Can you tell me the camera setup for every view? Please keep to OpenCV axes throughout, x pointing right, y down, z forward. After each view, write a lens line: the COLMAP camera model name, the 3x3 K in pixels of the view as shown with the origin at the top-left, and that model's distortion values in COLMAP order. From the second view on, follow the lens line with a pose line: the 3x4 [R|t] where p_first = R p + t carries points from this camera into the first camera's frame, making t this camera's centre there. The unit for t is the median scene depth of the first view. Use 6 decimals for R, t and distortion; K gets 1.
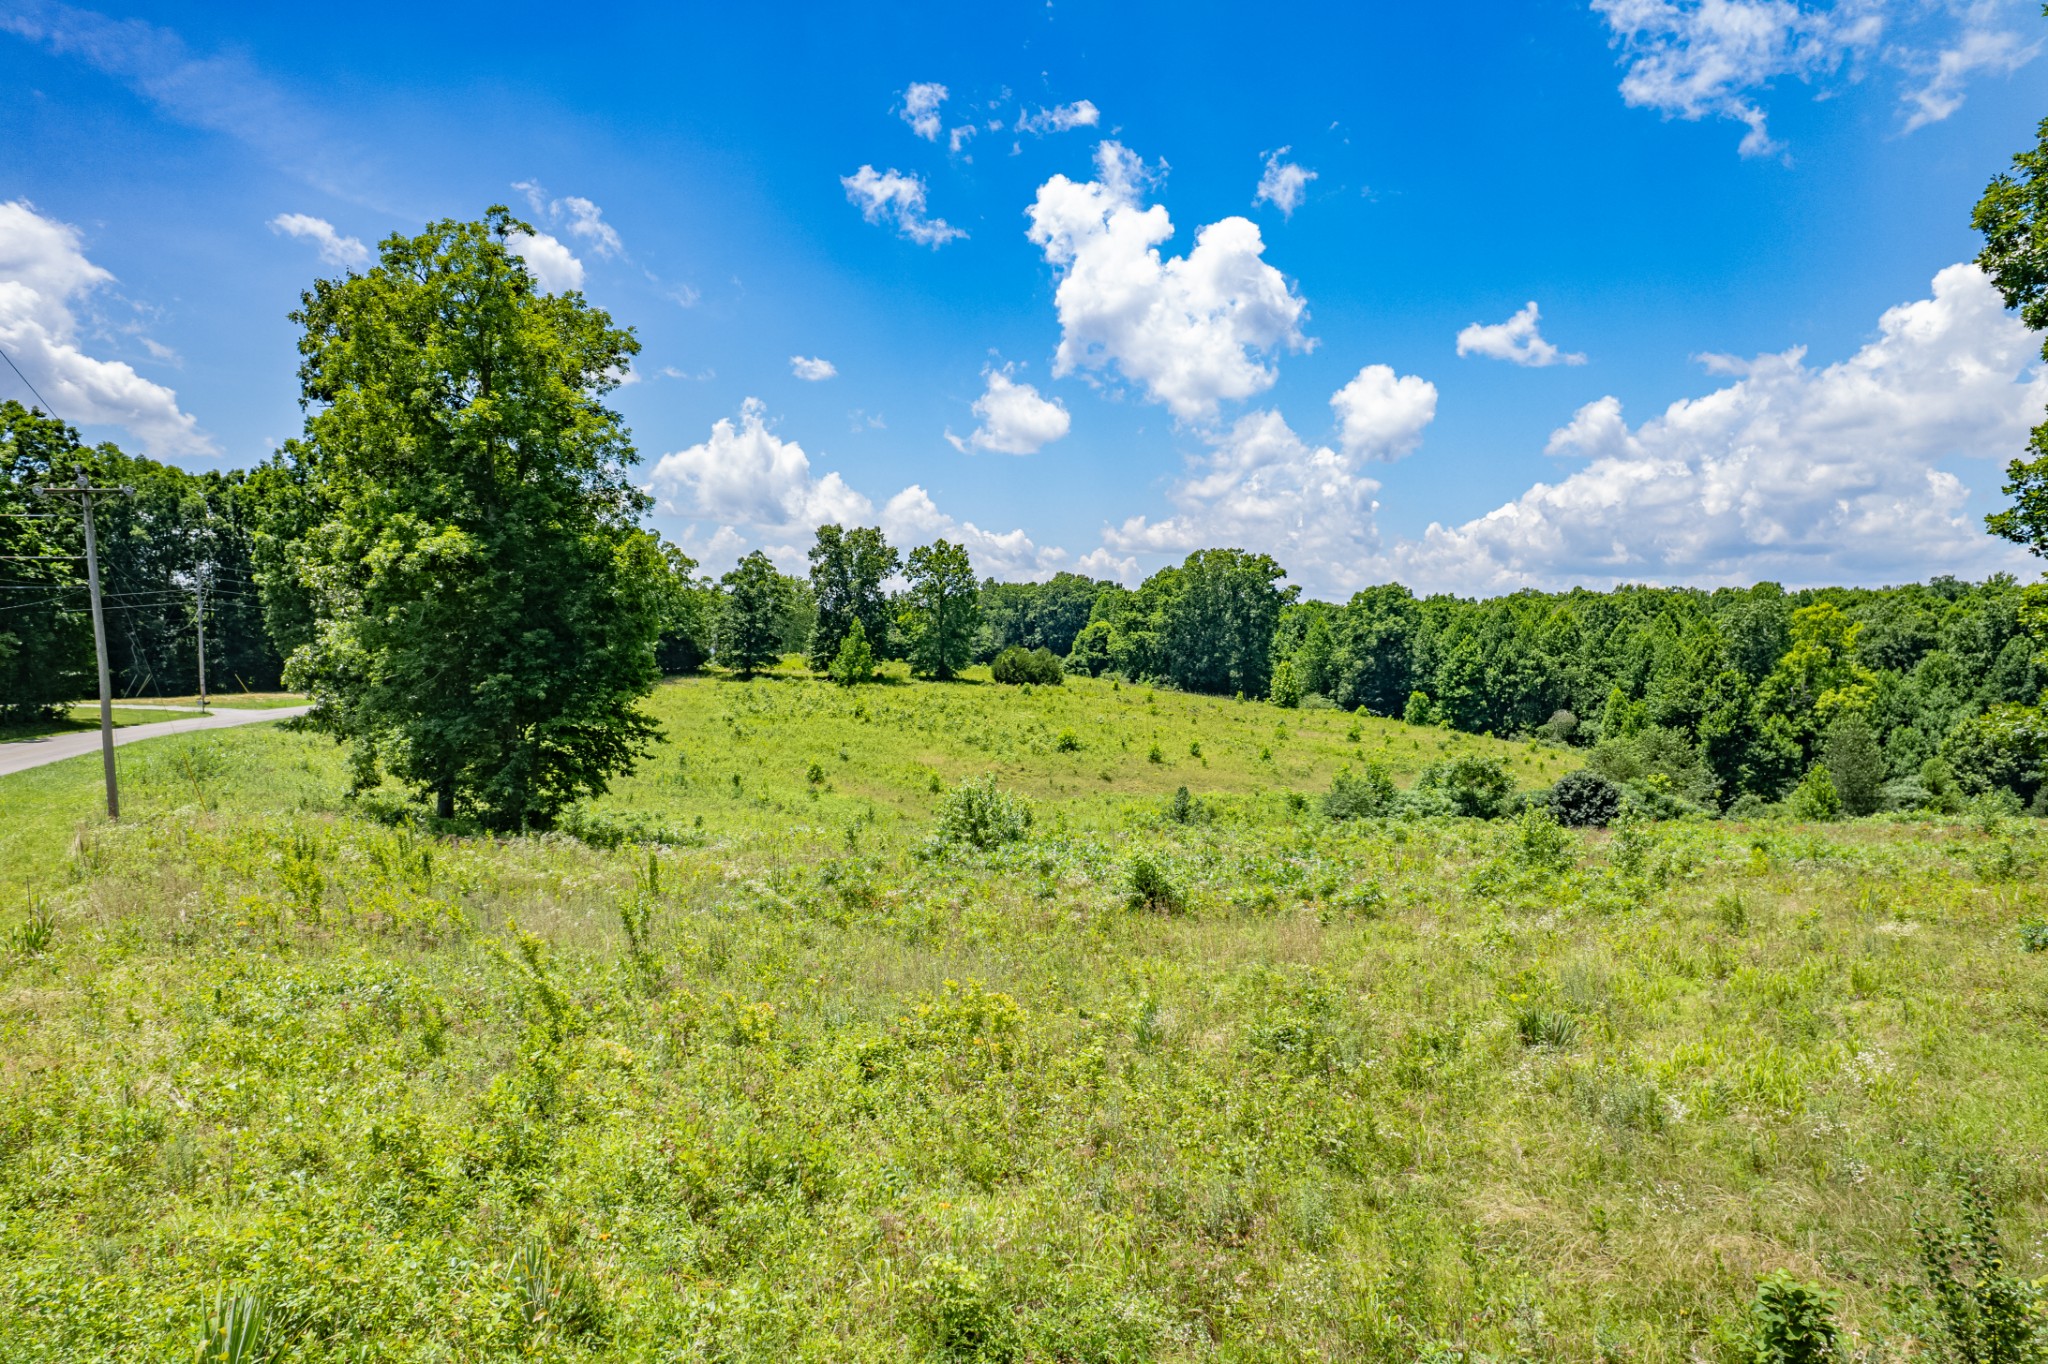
lens RADIAL K [[1315.4, 0, 1022.8], [0, 1315.4, 687.3], [0, 0, 1]] dist [-0.078099, 0.073081]
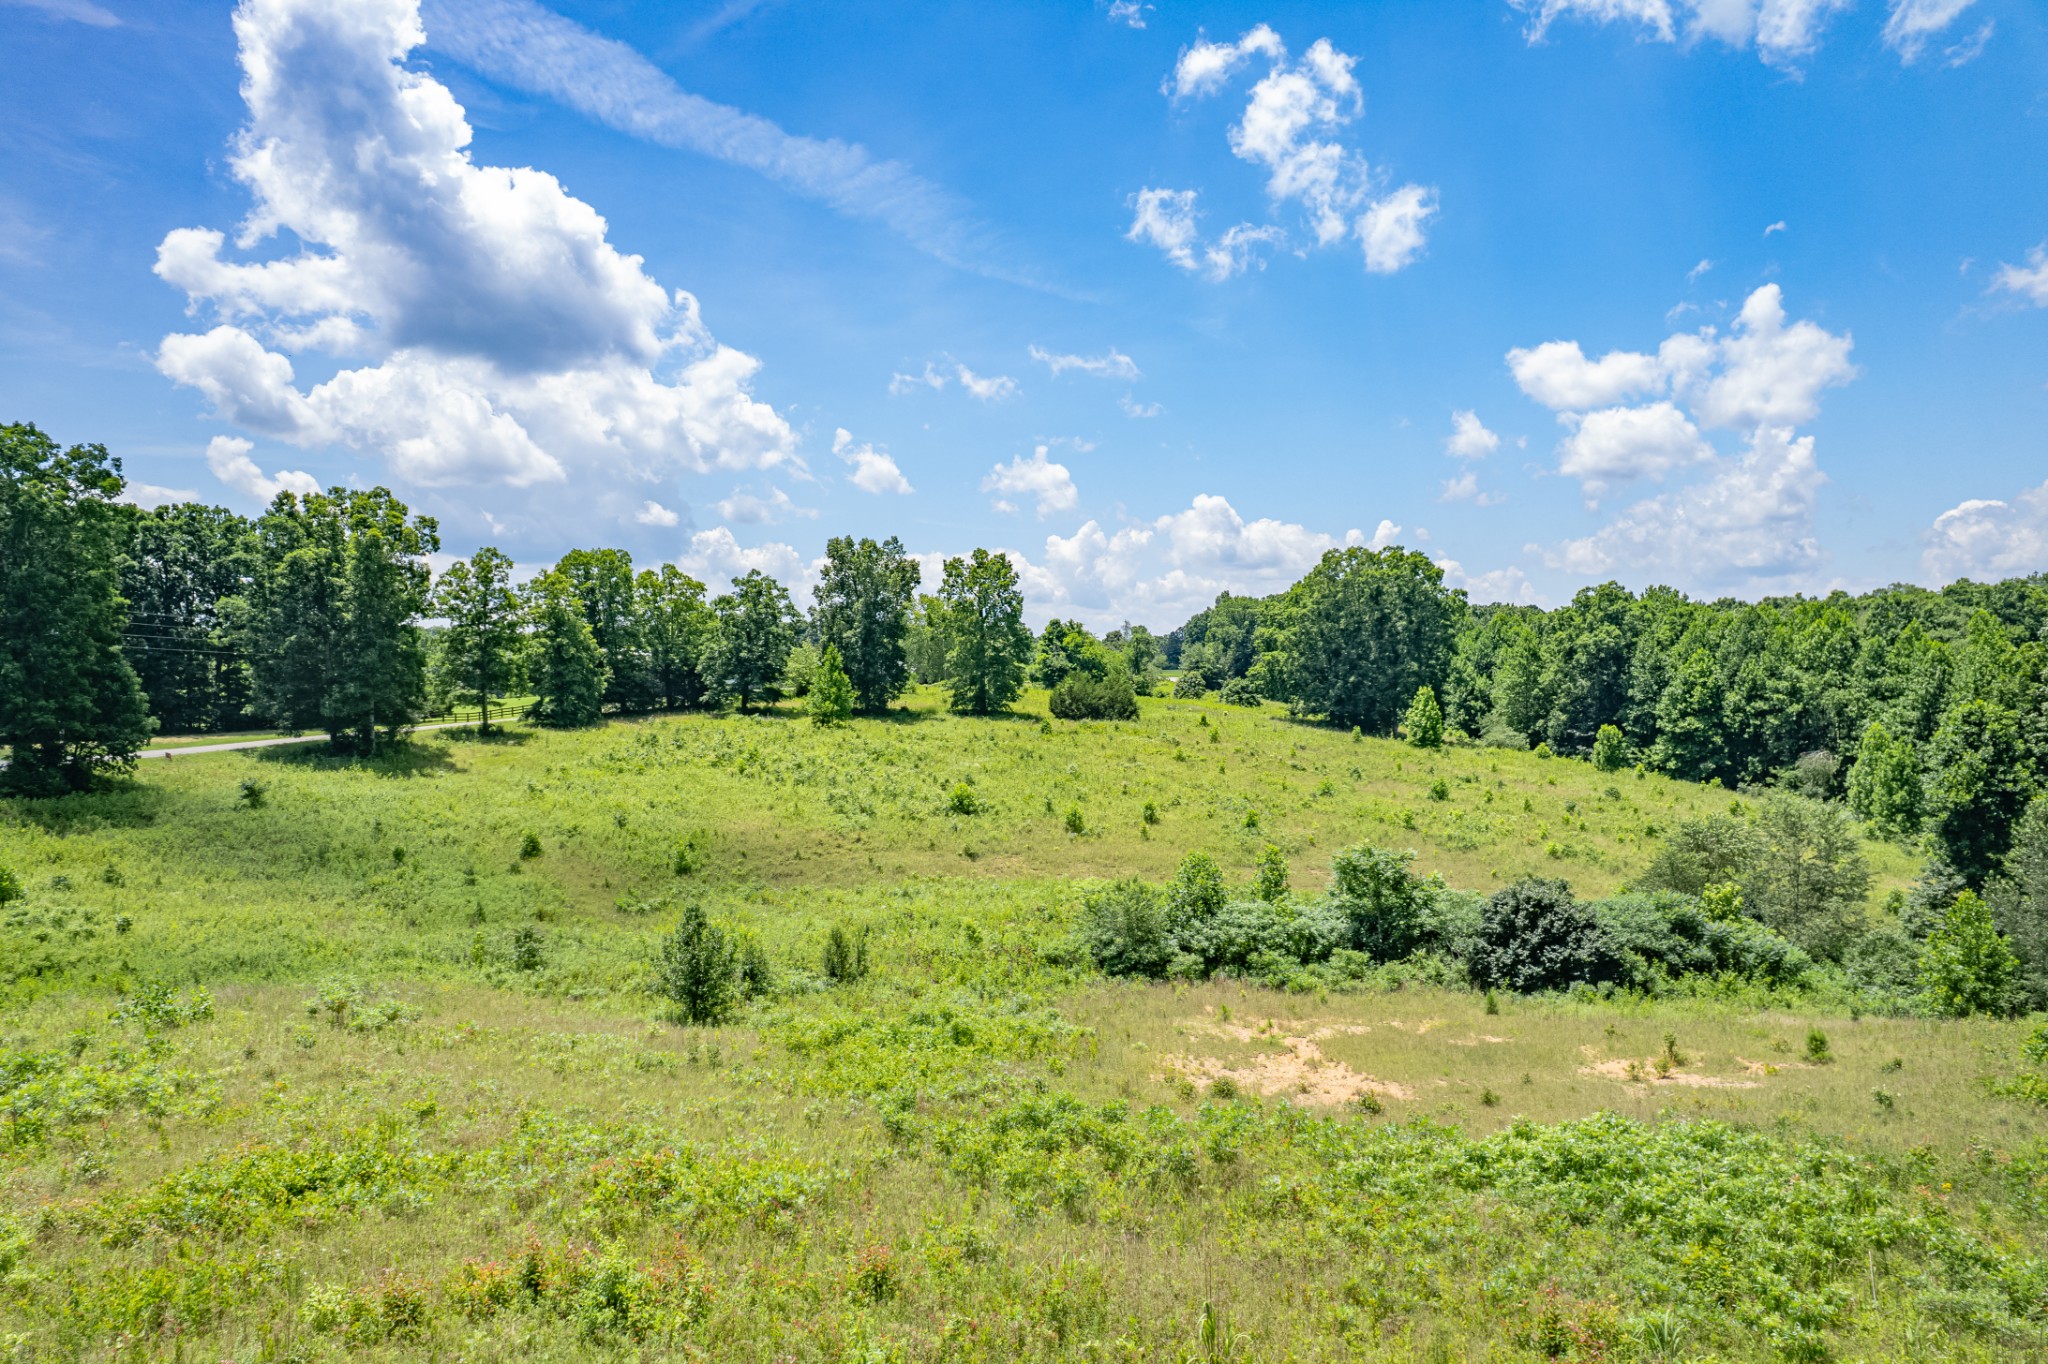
lens RADIAL K [[1315.4, 0, 1022.8], [0, 1315.4, 687.3], [0, 0, 1]] dist [-0.078099, 0.073081]
pose [[0.953952, -0.010847, -0.299764, 0.201929], [0.006746, 0.999869, -0.014713, -0.009666], [0.299884, 0.012013, 0.953900, 0.183734]]
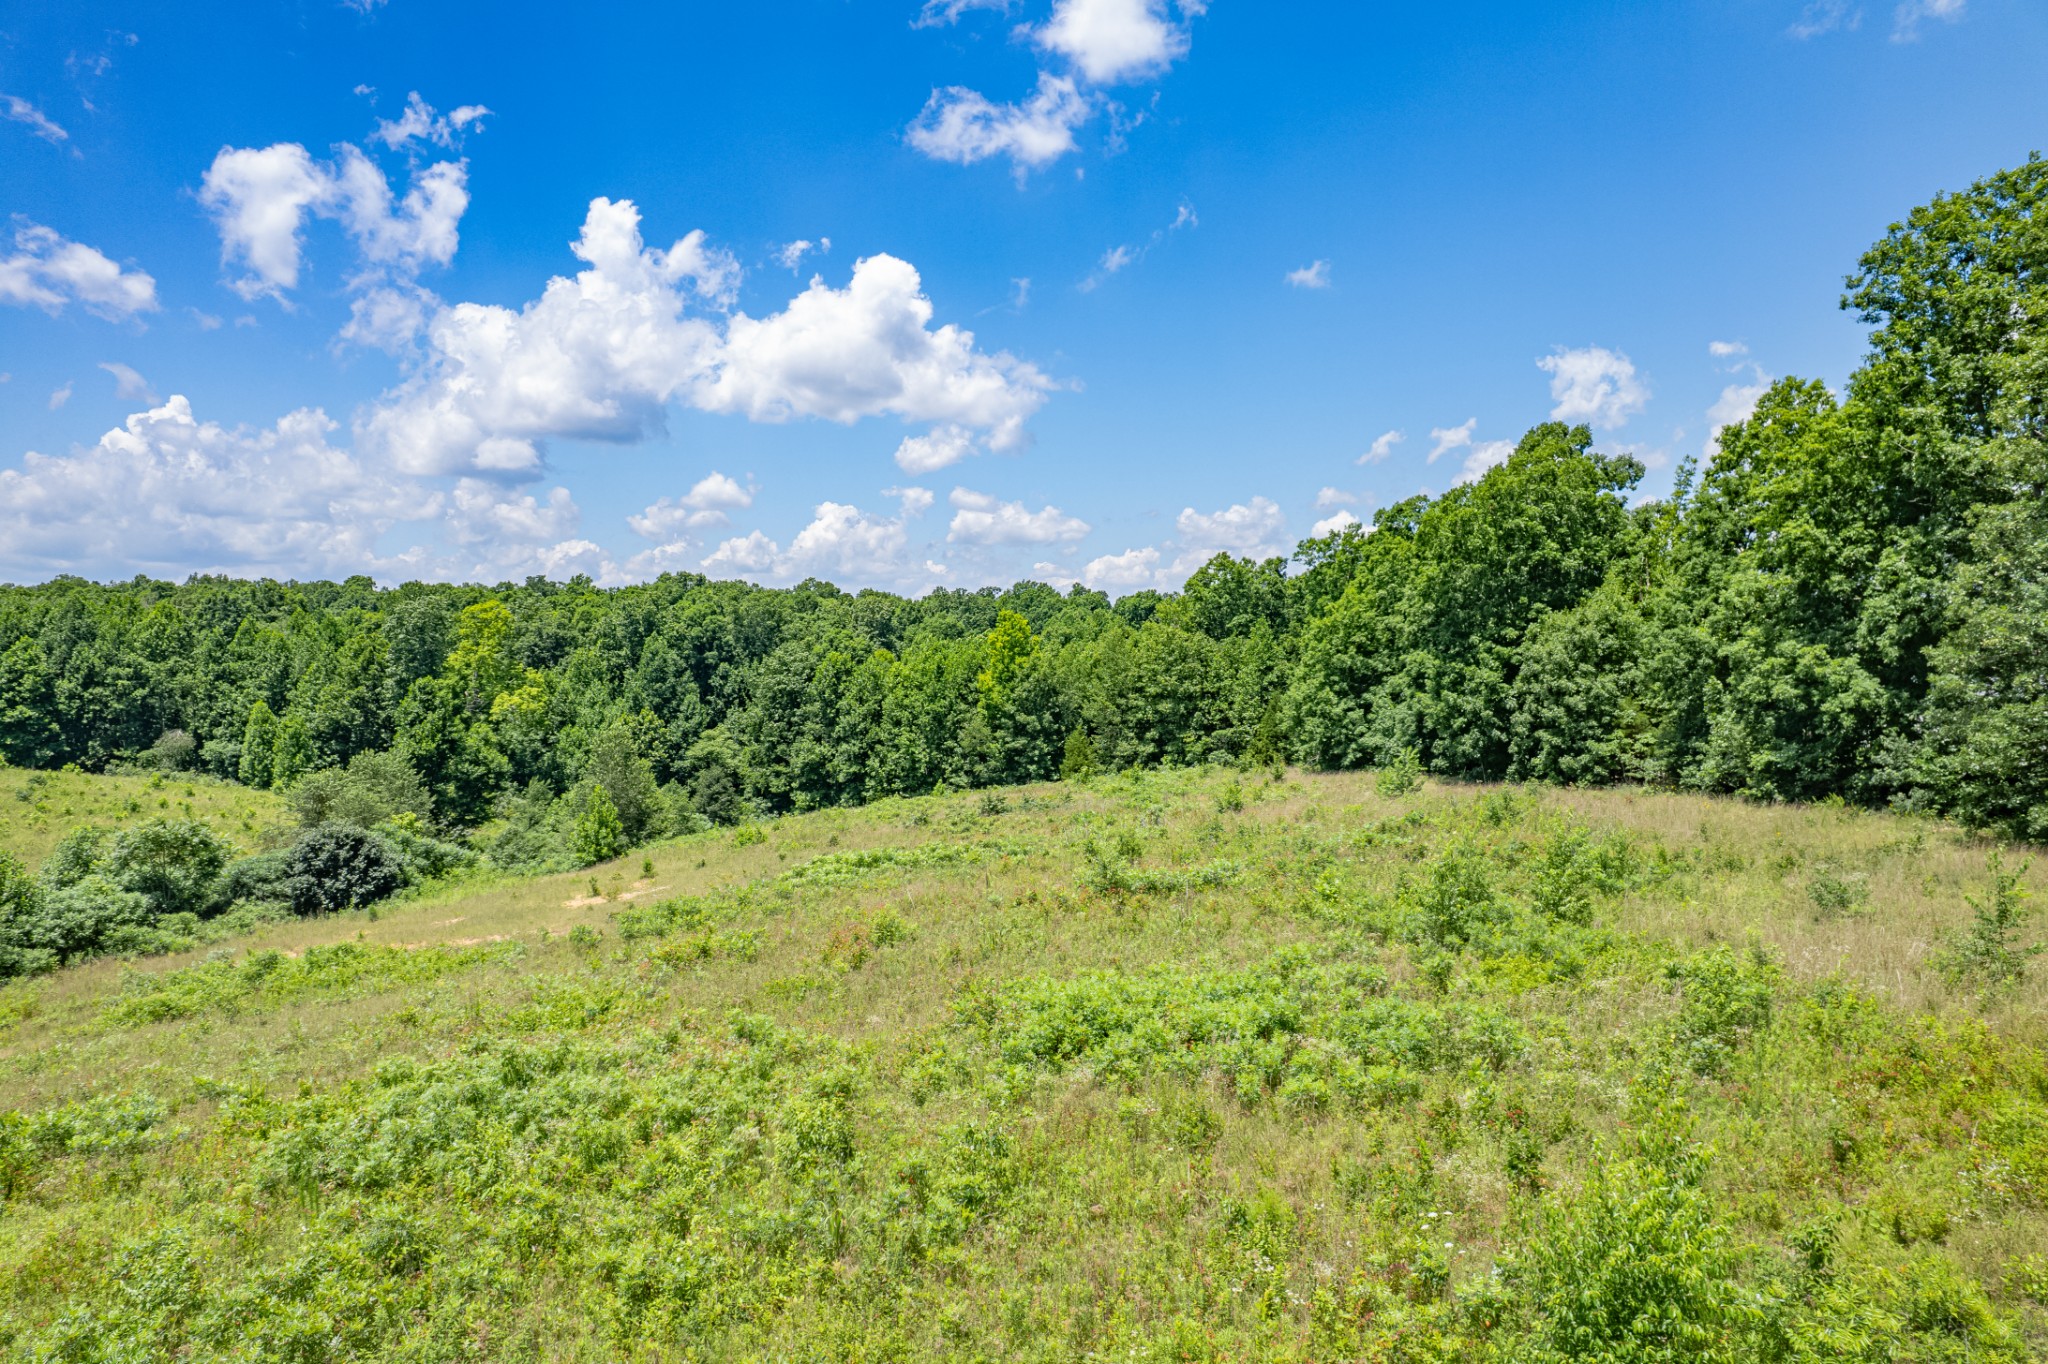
lens RADIAL K [[1315.4, 0, 1022.8], [0, 1315.4, 687.3], [0, 0, 1]] dist [-0.078099, 0.073081]
pose [[0.508360, -0.039878, 0.860221, -0.000604], [0.035686, 0.999045, 0.025225, -0.009575], [-0.860405, 0.017874, 0.509297, 0.146628]]
